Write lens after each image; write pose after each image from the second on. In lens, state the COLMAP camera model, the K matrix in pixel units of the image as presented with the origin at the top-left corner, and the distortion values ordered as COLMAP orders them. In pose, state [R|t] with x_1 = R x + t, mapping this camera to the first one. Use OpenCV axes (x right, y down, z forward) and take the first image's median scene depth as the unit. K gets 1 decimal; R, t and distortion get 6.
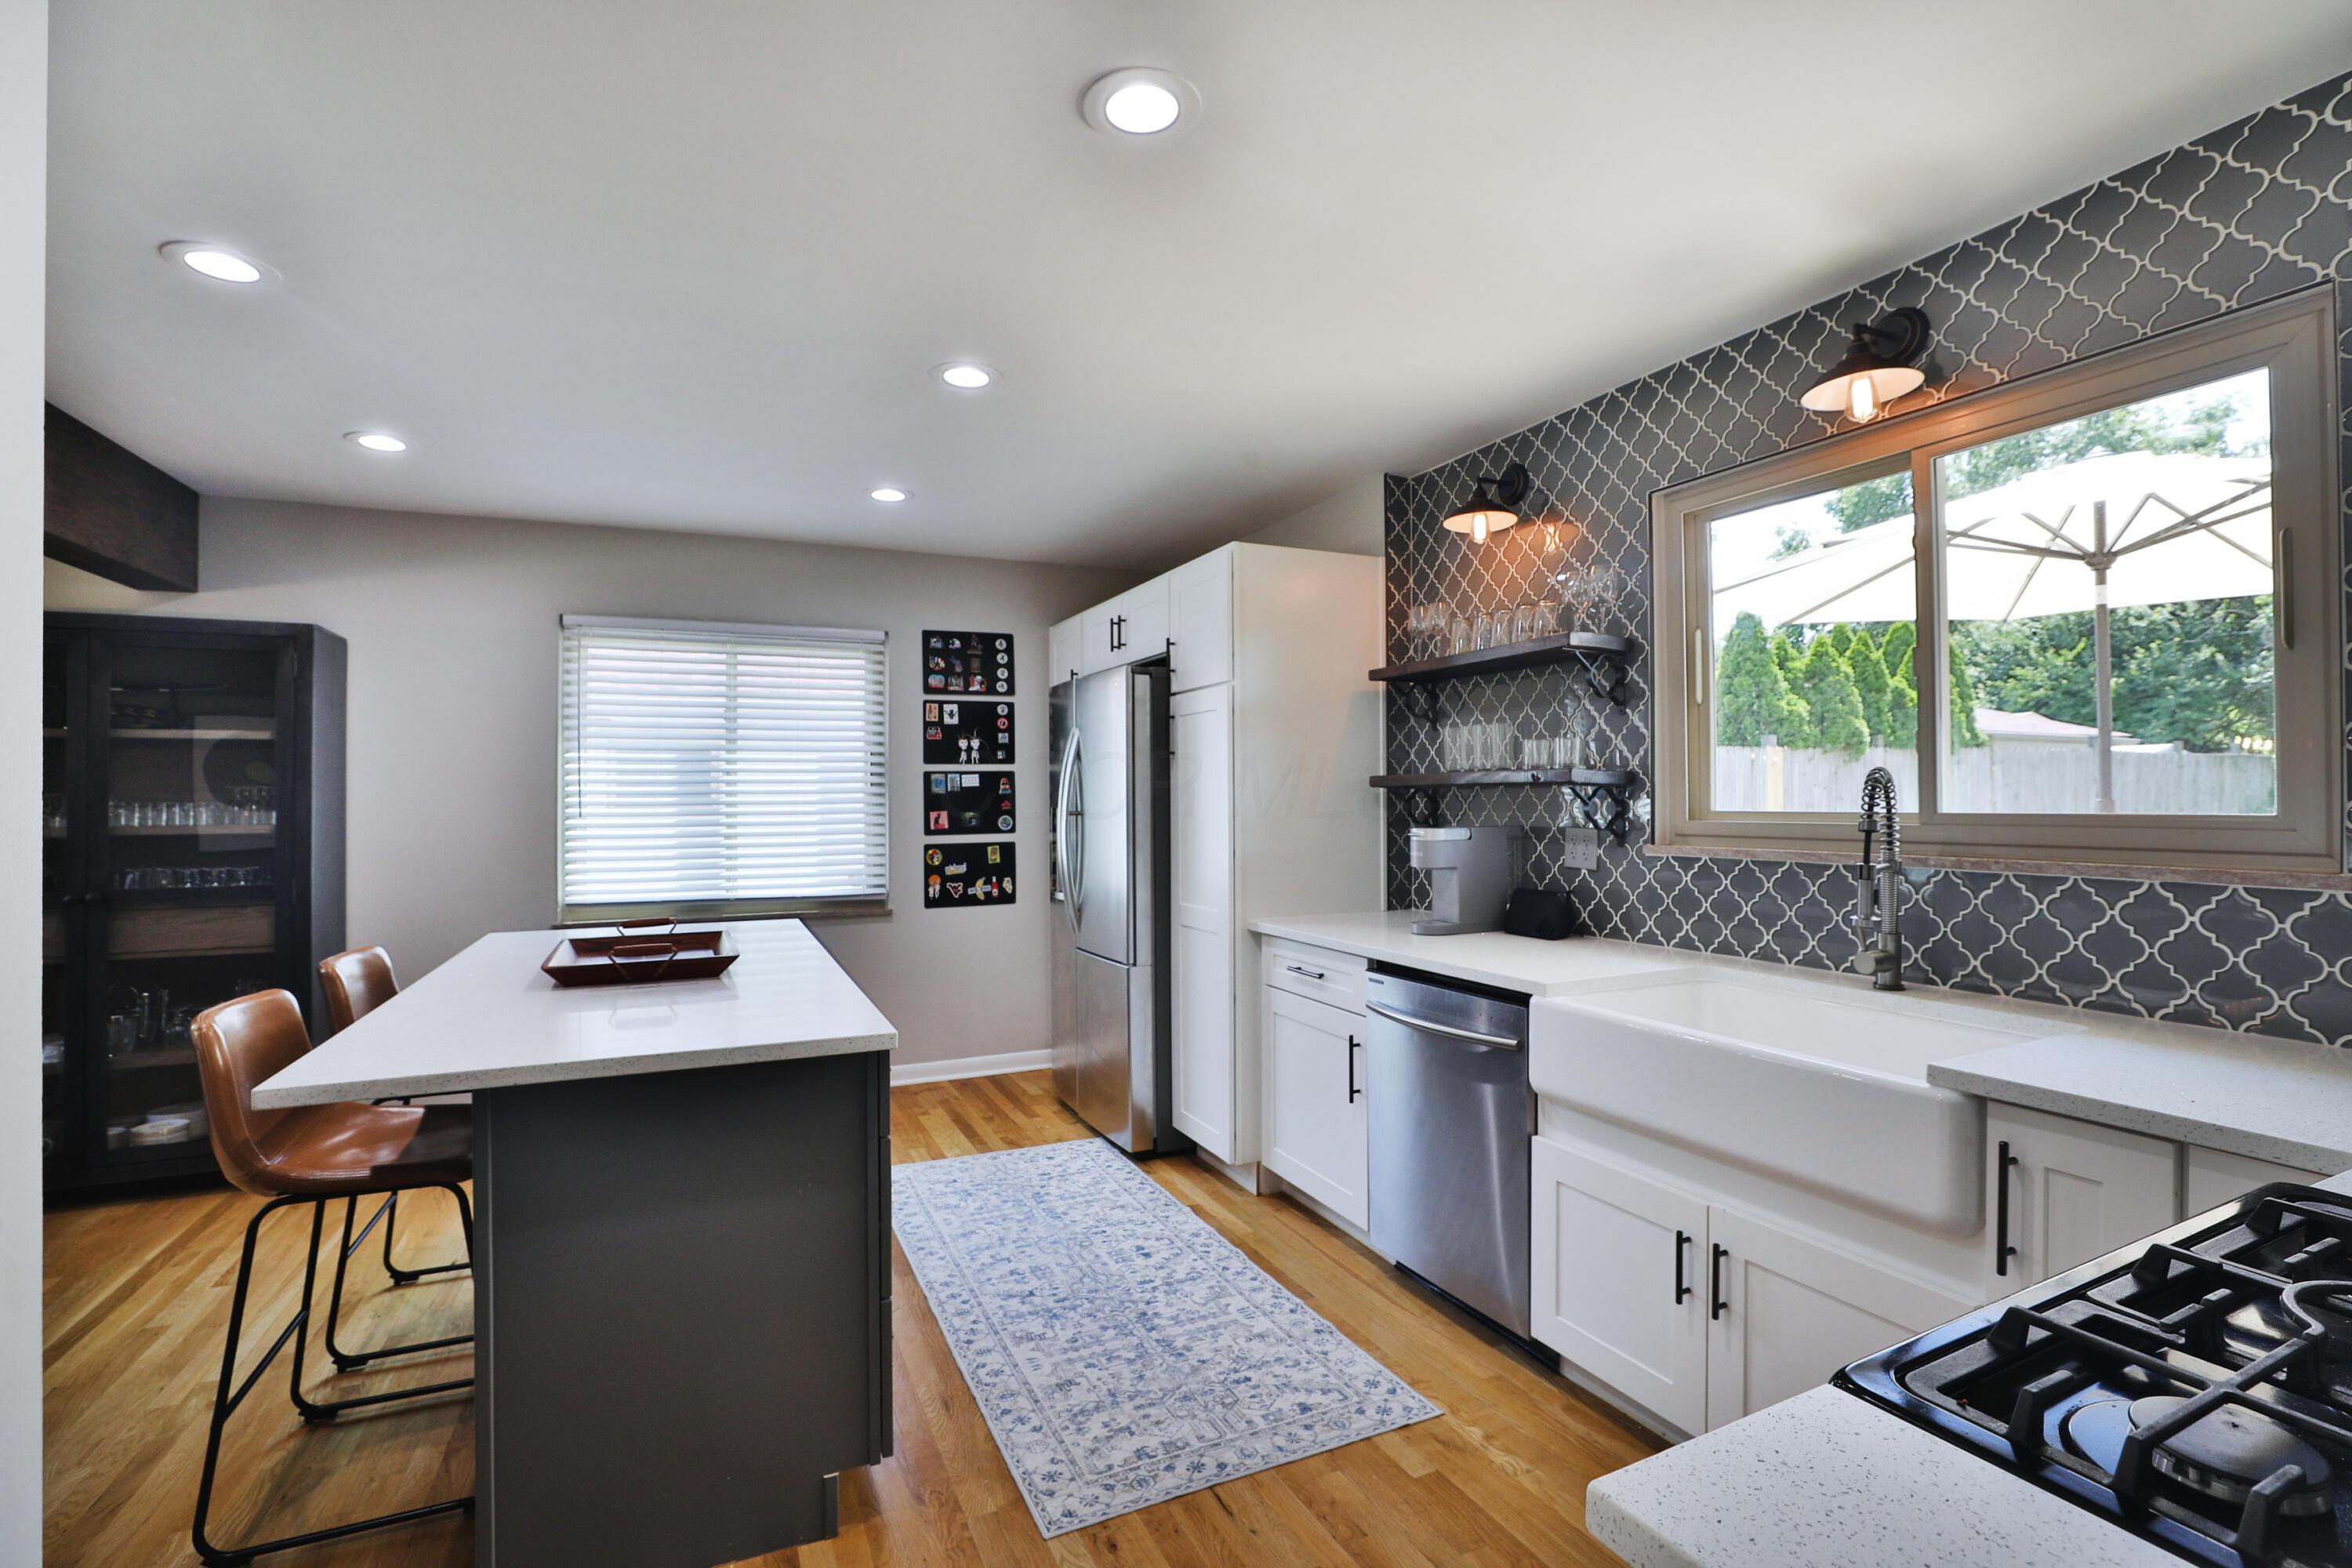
lens RADIAL K [[1045.9, 0, 1143.9], [0, 1045.9, 774.7], [0, 0, 1]] dist [-0.019704, -0.000453]
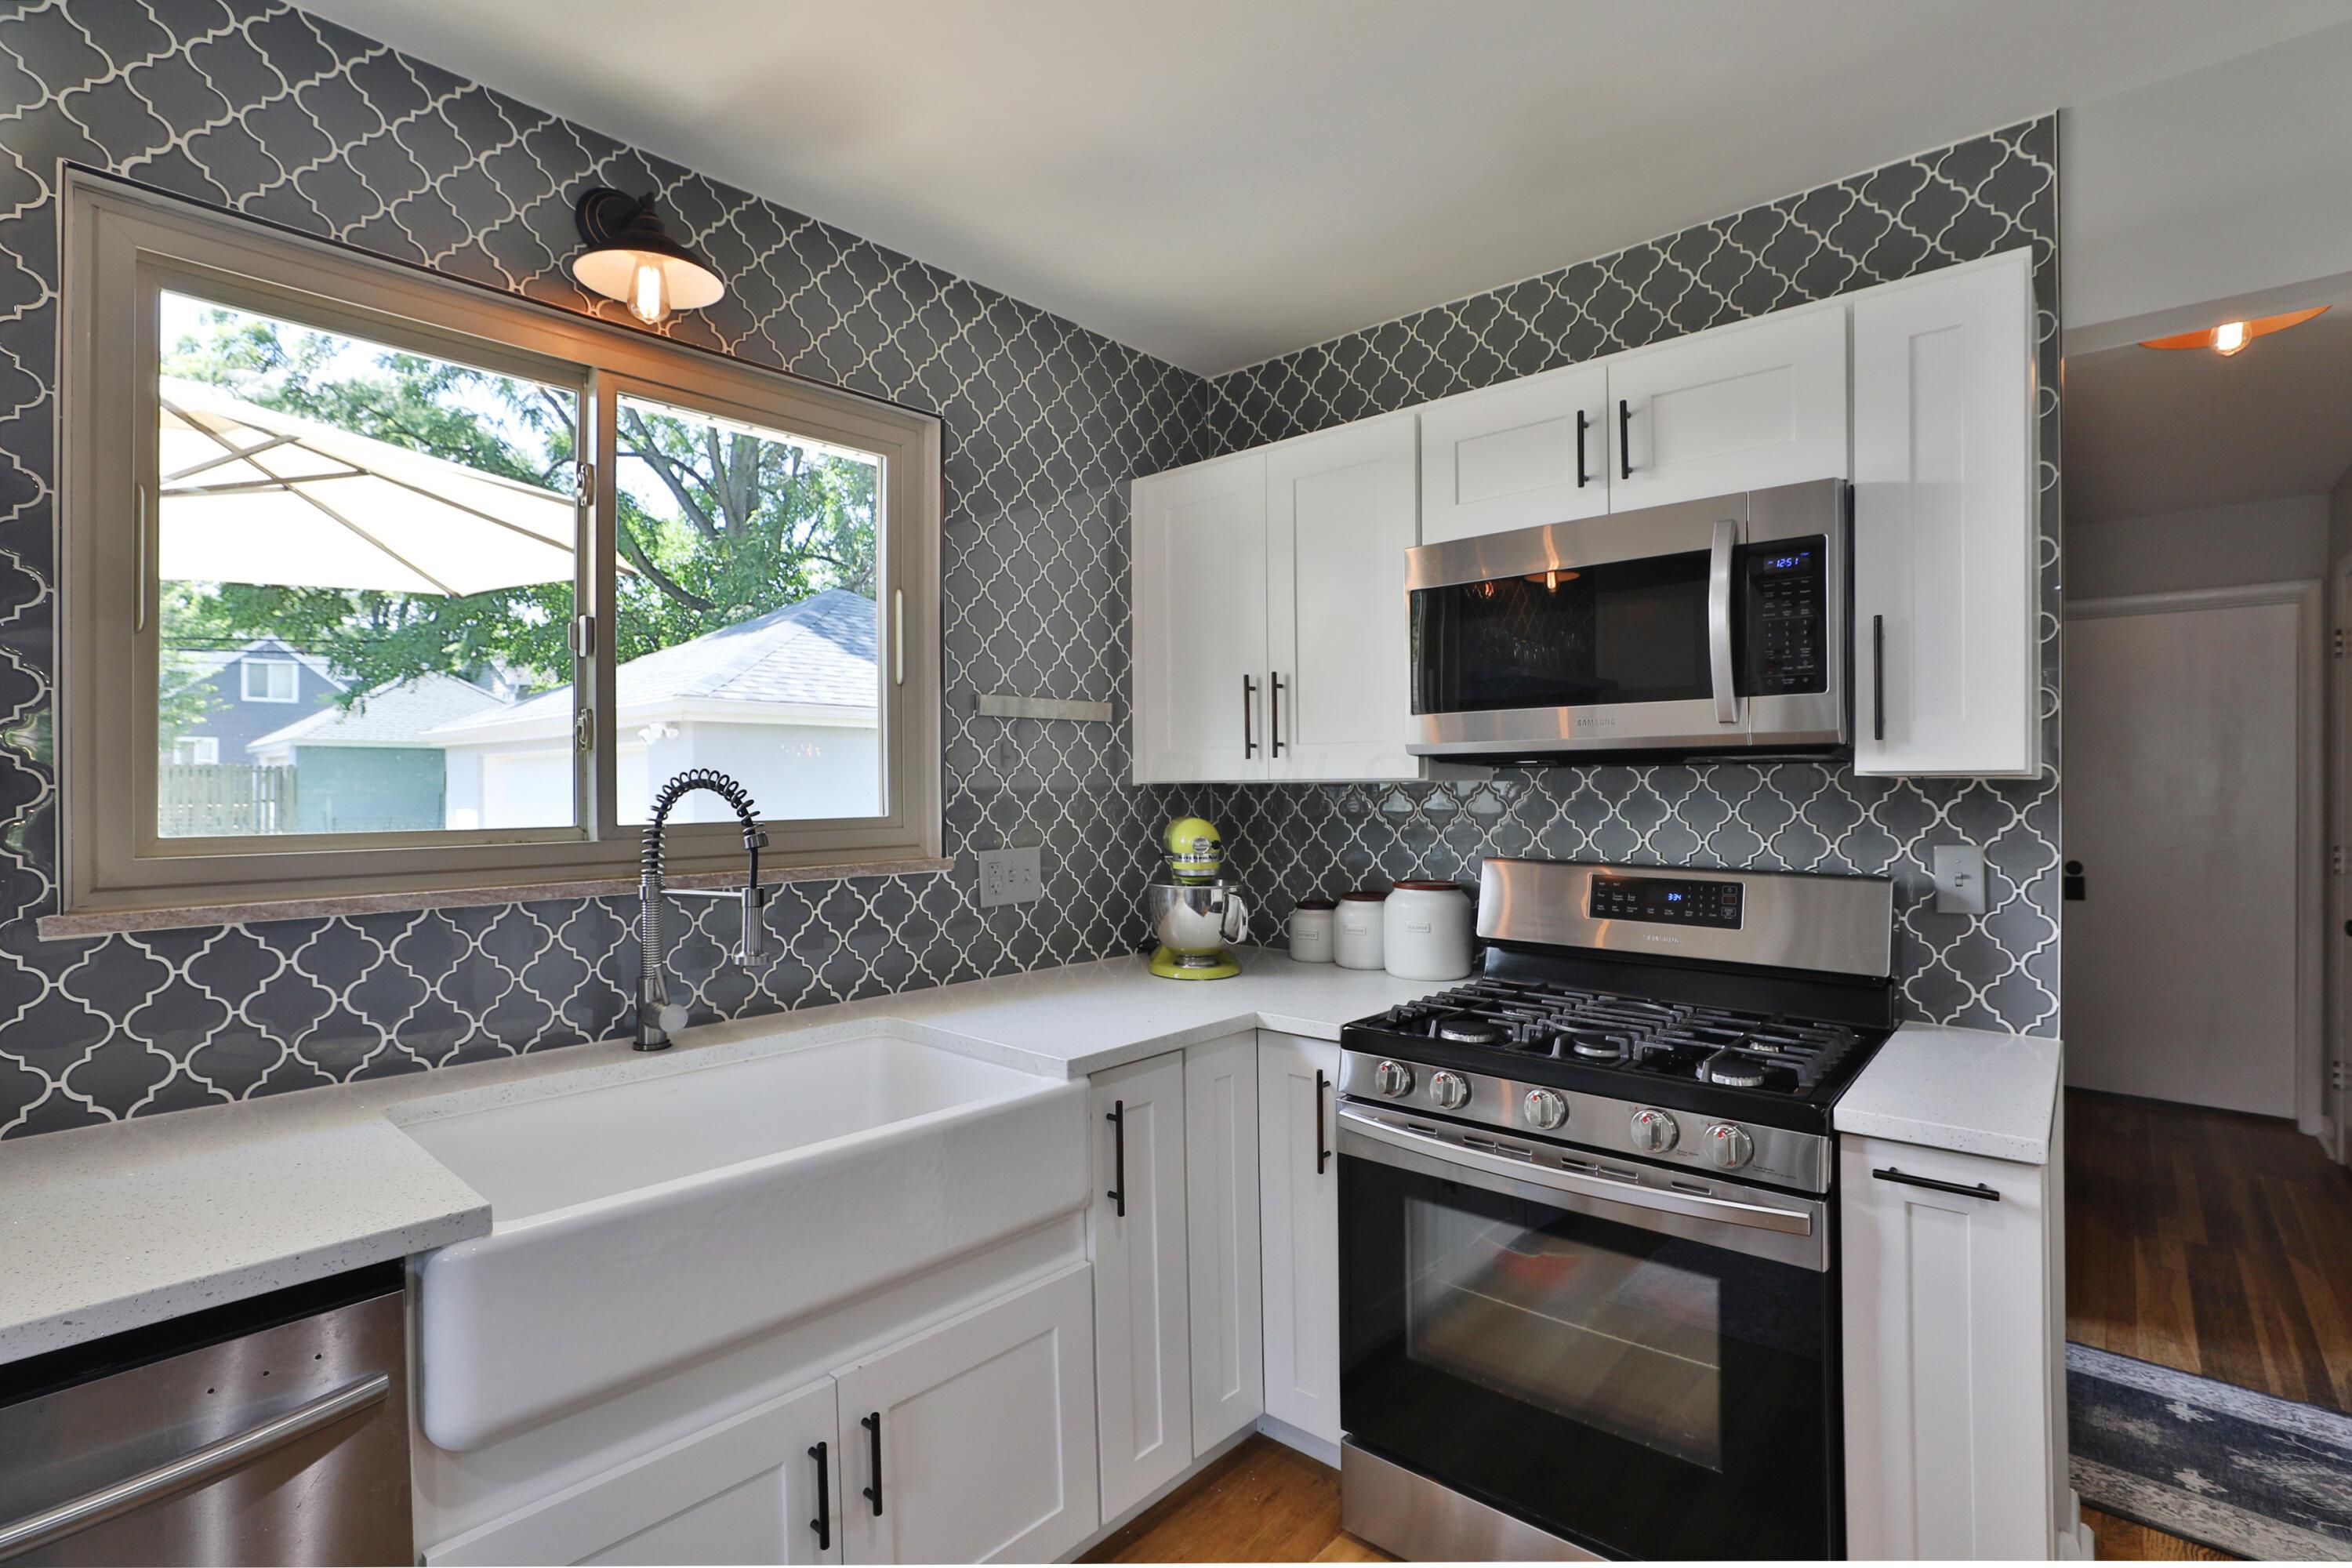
lens RADIAL K [[1072.9, 0, 1174.2], [0, 1072.9, 795.4], [0, 0, 1]] dist [-0.028342, 0.000087]
pose [[-0.436573, 0.002938, 0.899664, -0.080713], [-0.009561, 0.999923, -0.007905, 0.007038], [-0.899618, -0.012053, -0.436512, 0.422381]]
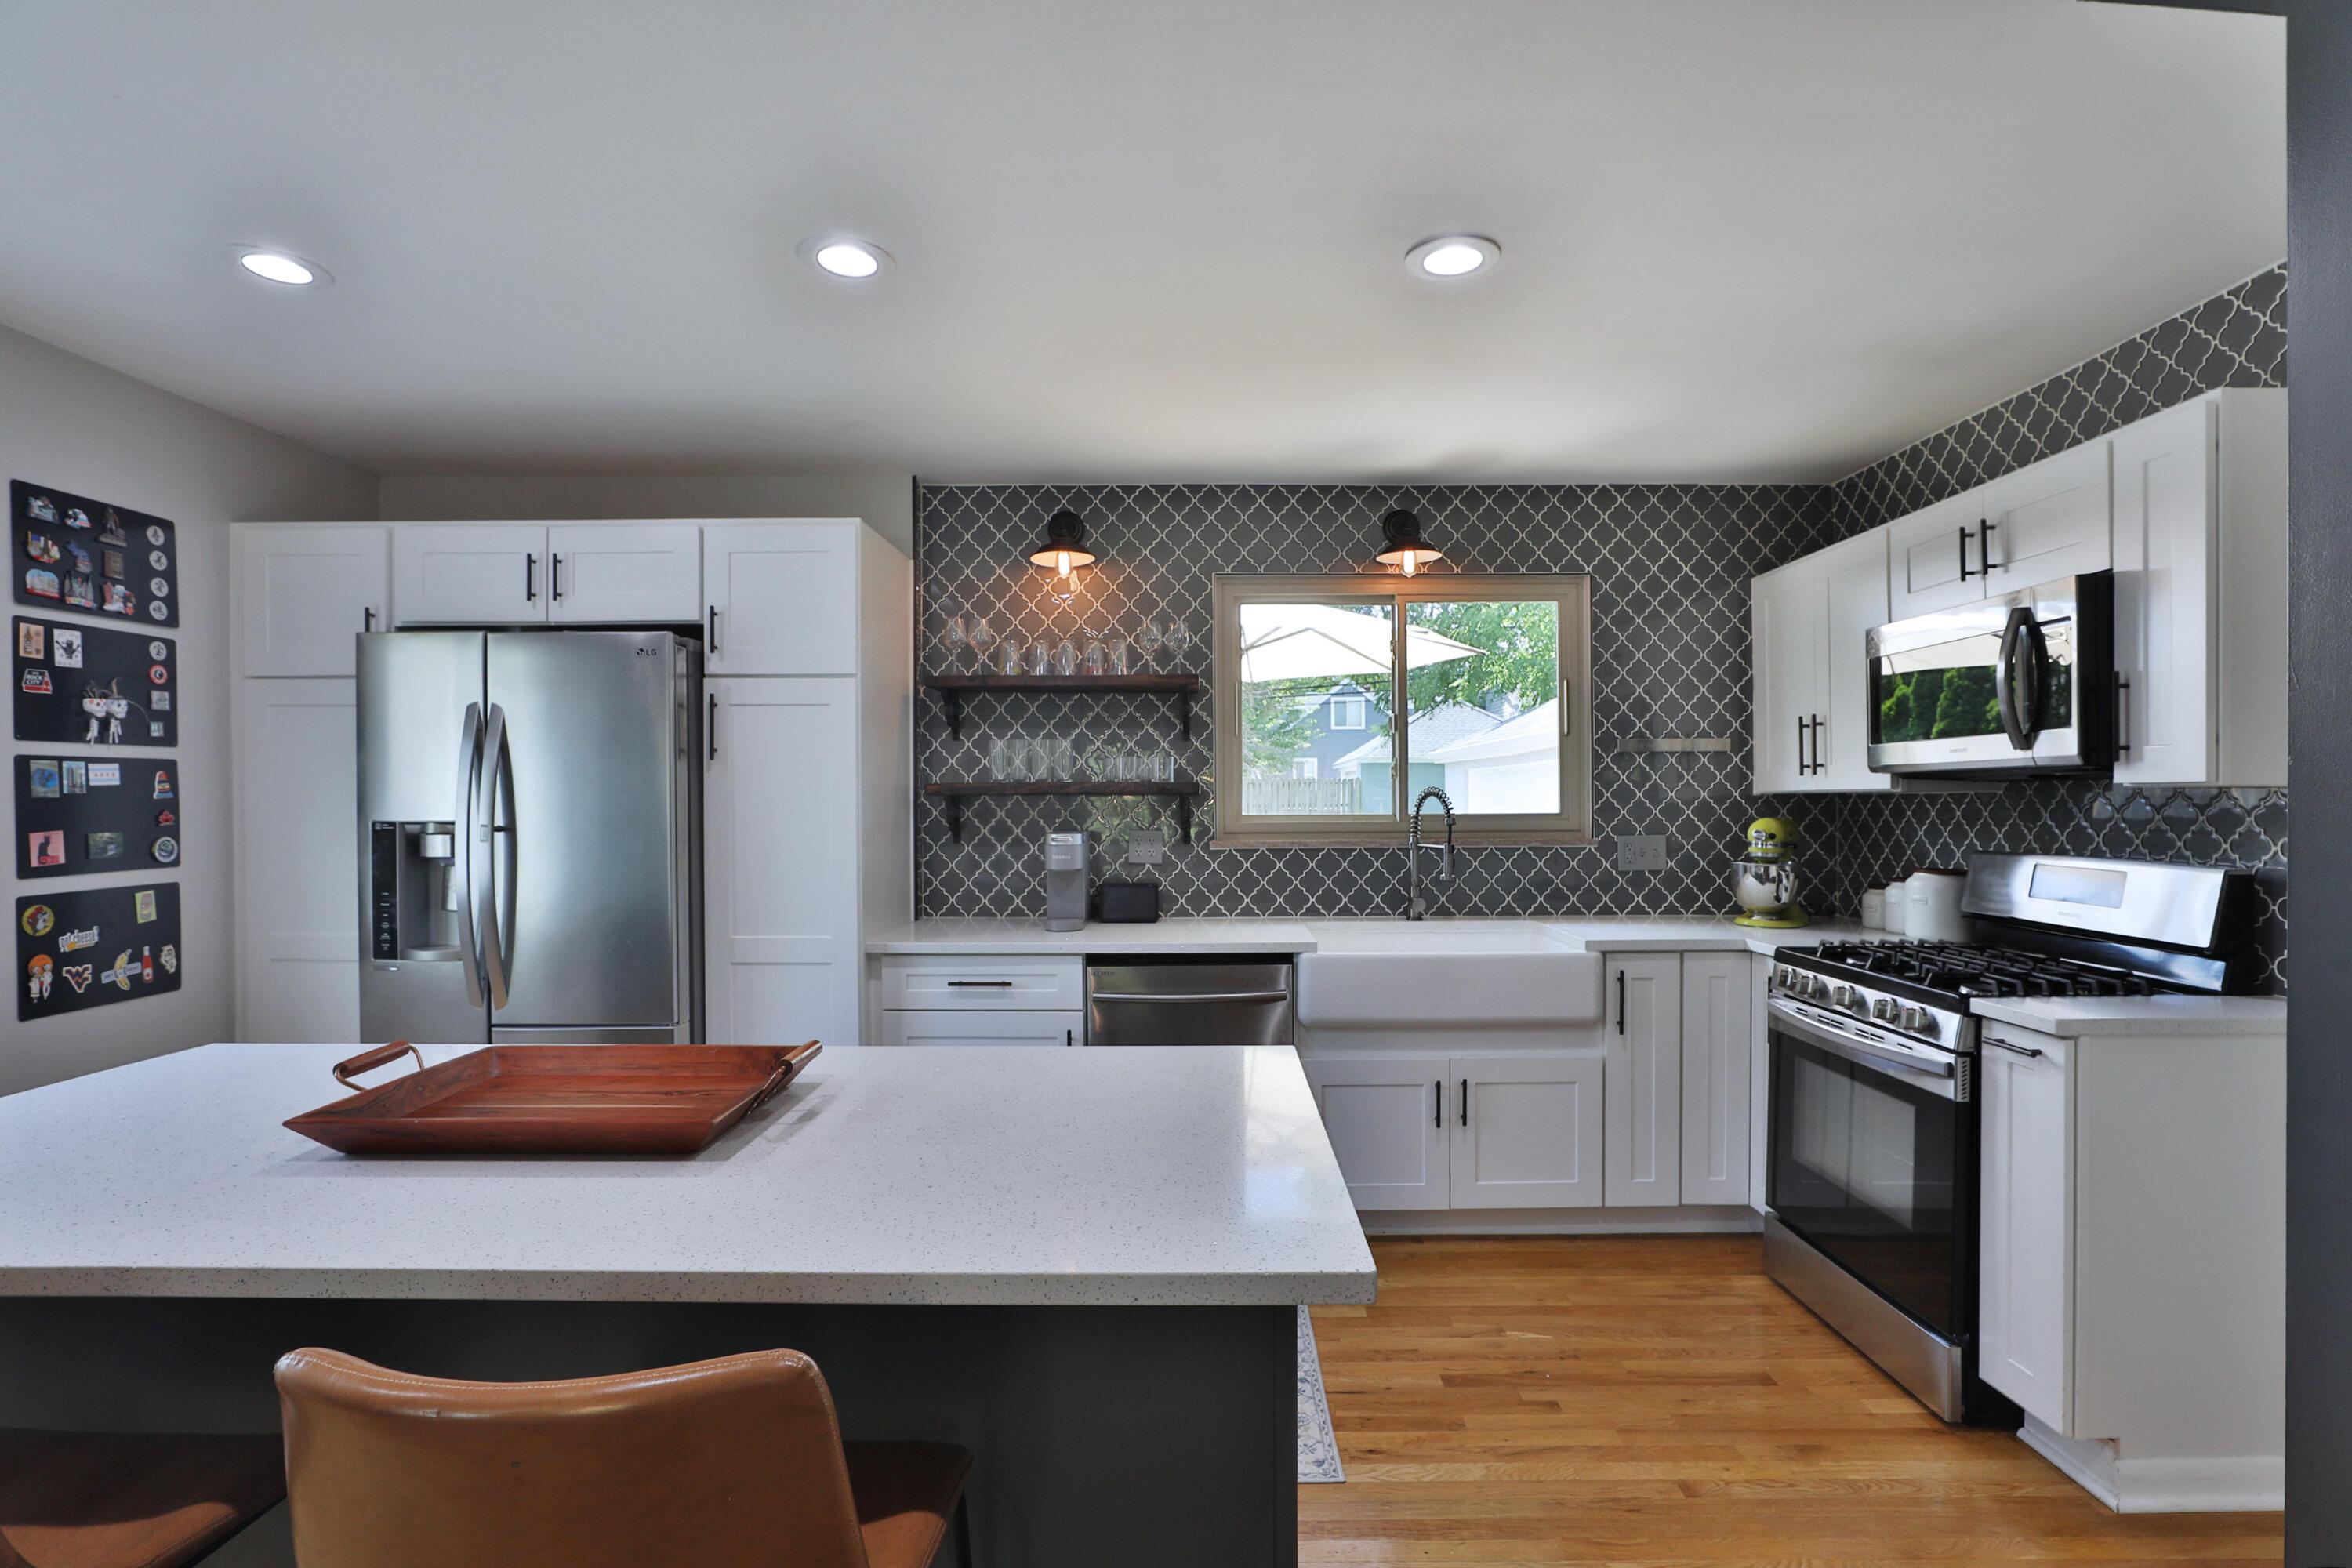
lens RADIAL K [[1072.9, 0, 1166.5], [0, 1072.9, 795.7], [0, 0, 1]] dist [-0.028342, 0.000087]
pose [[0.417477, 0.009371, 0.908639, -0.433167], [-0.018492, 0.999827, -0.001816, 0.007467], [-0.908499, -0.016044, 0.417578, 0.272409]]
